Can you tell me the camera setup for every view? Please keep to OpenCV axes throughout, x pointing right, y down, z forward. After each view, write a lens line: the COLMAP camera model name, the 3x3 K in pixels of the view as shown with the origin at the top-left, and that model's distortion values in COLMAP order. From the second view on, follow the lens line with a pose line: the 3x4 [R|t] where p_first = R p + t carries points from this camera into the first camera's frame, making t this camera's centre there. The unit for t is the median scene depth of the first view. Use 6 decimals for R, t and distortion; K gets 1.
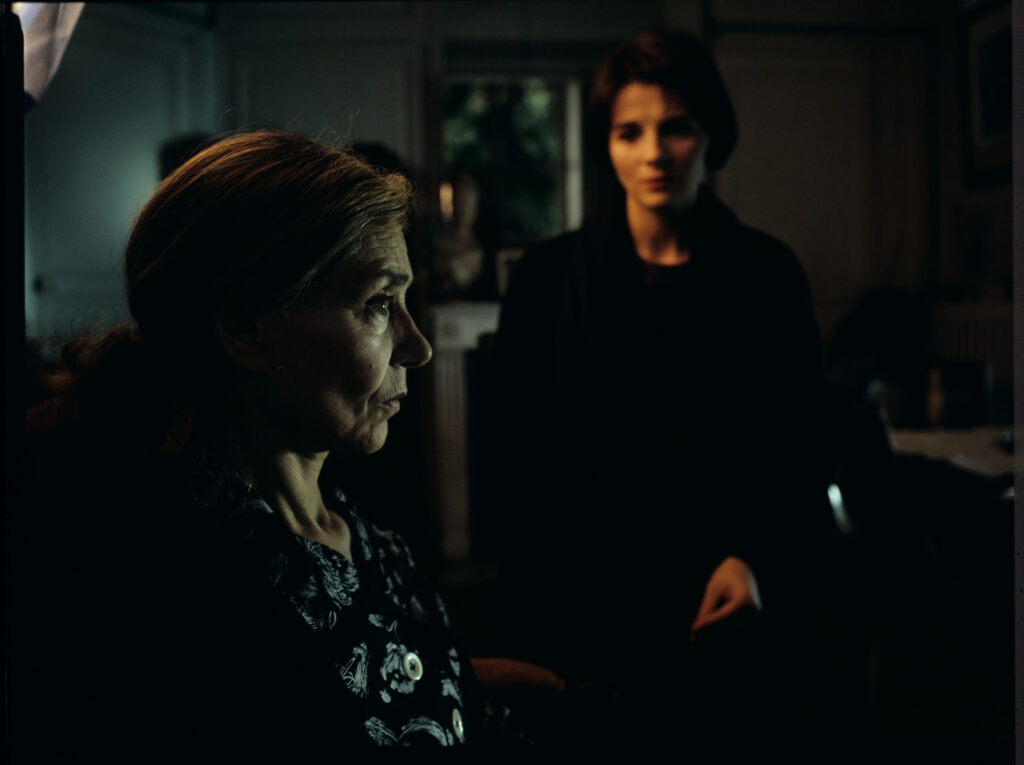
lens RADIAL K [[1881.7, 0, 512.0], [0, 1881.7, 382.5], [0, 0, 1]] dist [-0.006845, -0.567013]
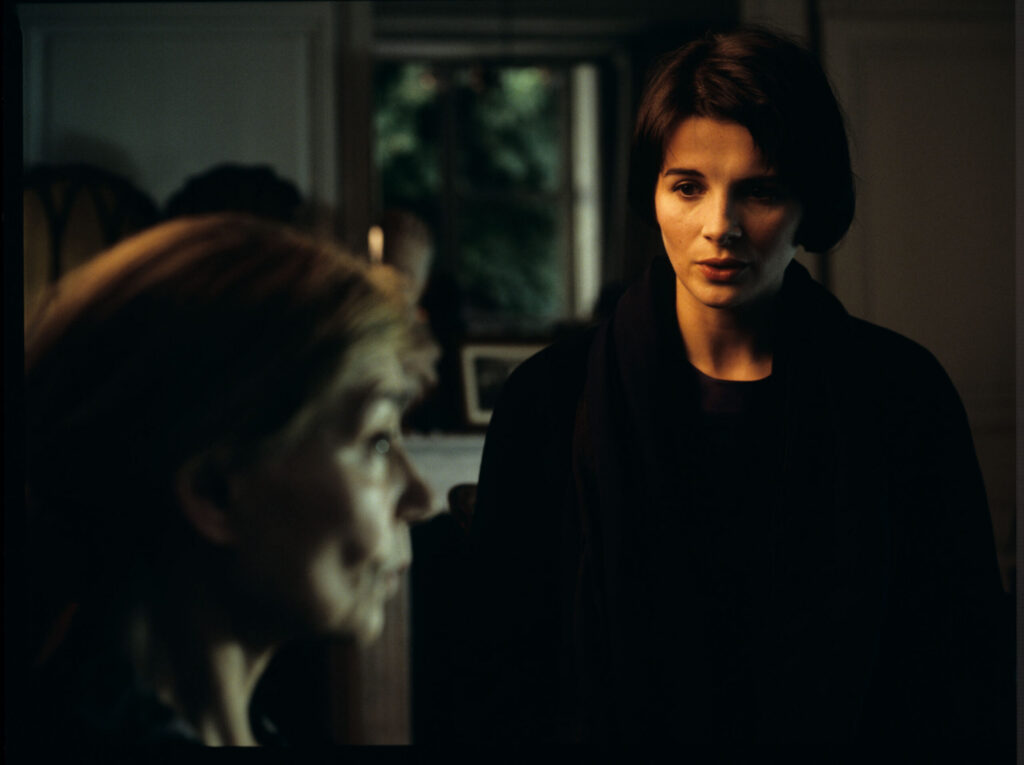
lens RADIAL K [[1881.7, 0, 512.0], [0, 1881.7, 382.5], [0, 0, 1]] dist [-0.006845, -0.567013]
pose [[0.999647, -0.001891, -0.026516, 0.024442], [-0.000370, 0.996380, -0.085005, -0.007242], [0.026581, 0.084985, 0.996028, 0.405699]]
